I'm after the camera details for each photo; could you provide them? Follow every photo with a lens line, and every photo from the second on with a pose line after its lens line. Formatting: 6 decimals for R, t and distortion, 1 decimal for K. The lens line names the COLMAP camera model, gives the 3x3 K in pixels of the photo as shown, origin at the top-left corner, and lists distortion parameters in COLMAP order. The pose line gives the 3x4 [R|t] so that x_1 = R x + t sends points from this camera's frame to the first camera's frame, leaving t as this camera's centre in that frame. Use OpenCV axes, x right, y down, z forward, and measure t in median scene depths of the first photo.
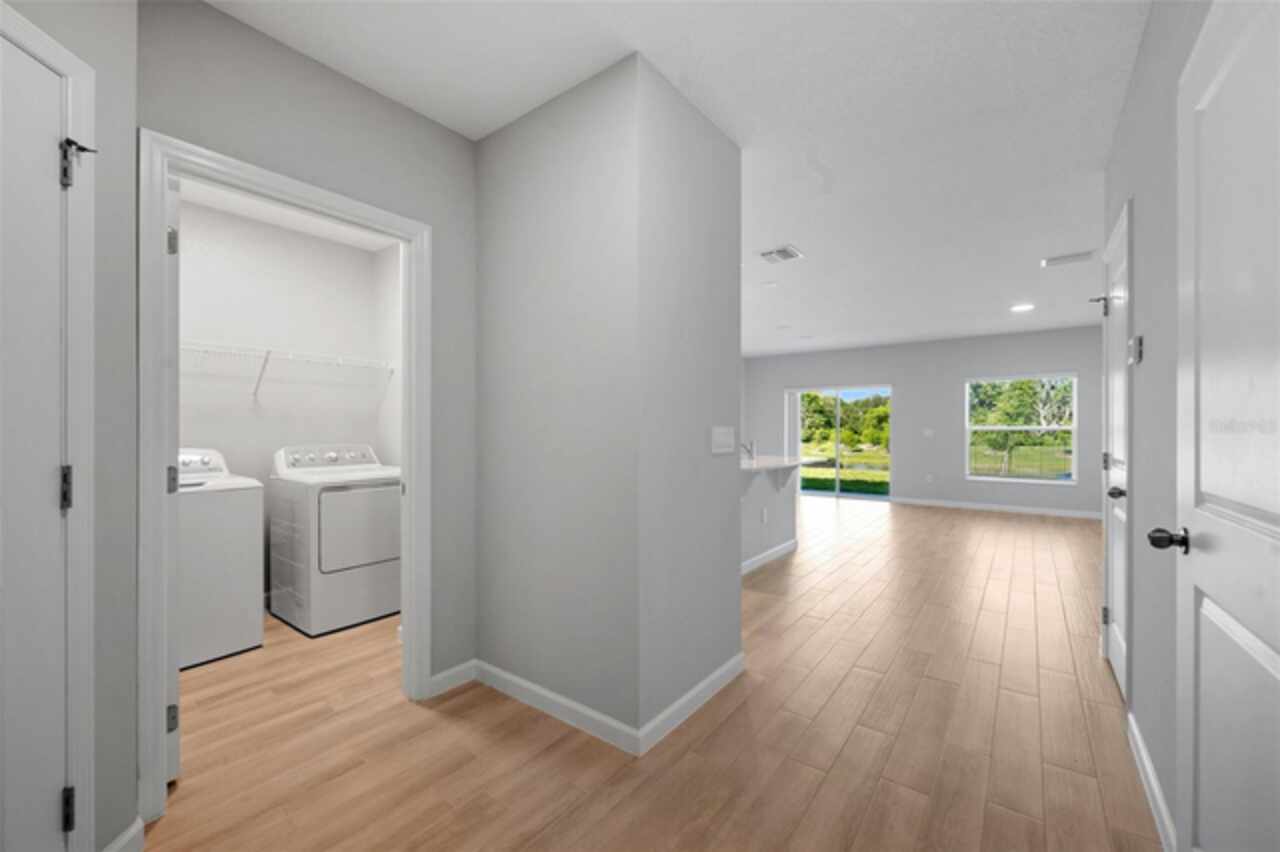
lens RADIAL K [[514.8, 0, 642.6], [0, 514.8, 433.3], [0, 0, 1]] dist [-0.000036, -0.000154]
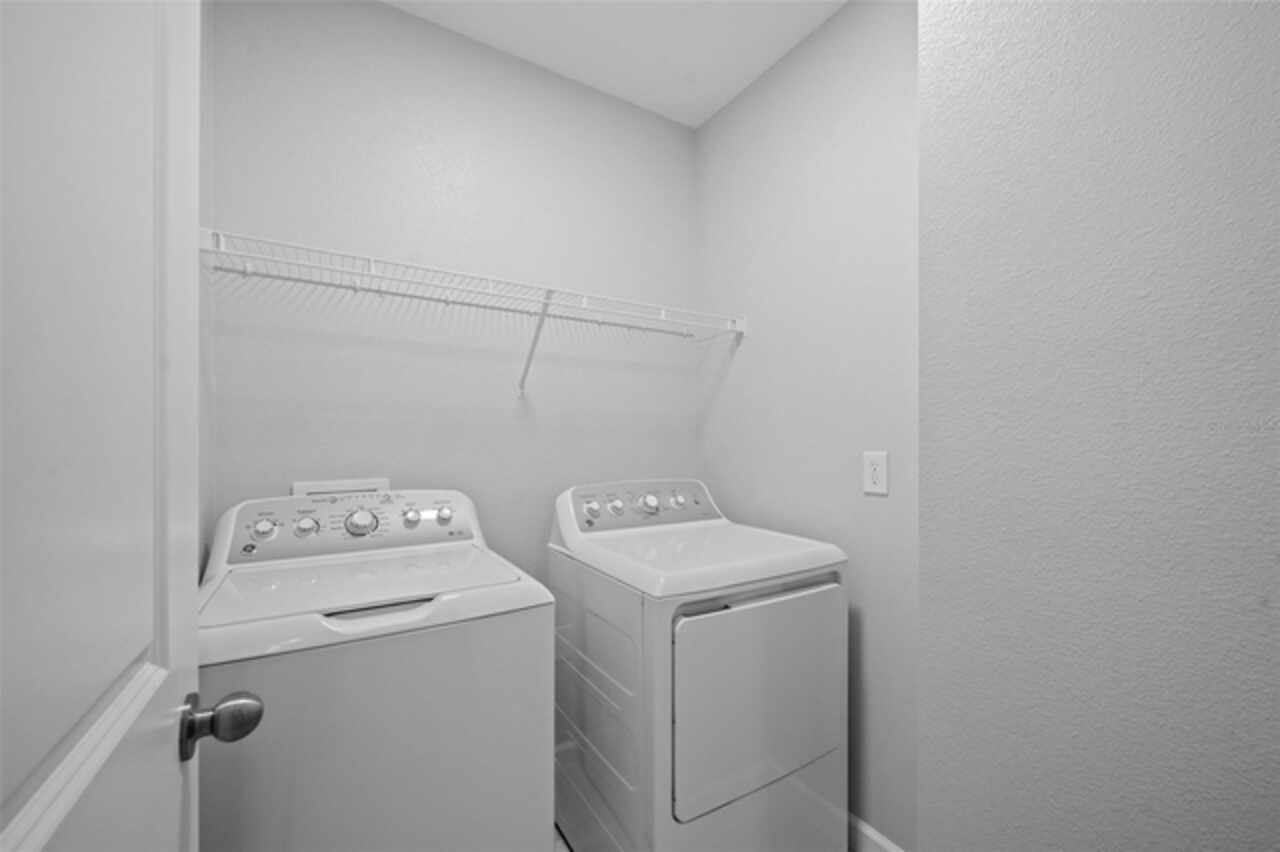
lens RADIAL K [[514.8, 0, 633.9], [0, 514.8, 431.6], [0, 0, 1]] dist [-0.000036, -0.000154]
pose [[0.931287, -0.000164, -0.364287, -0.455435], [-0.006342, 0.999841, -0.016663, -0.018663], [0.364232, 0.017829, 0.931138, 0.550745]]
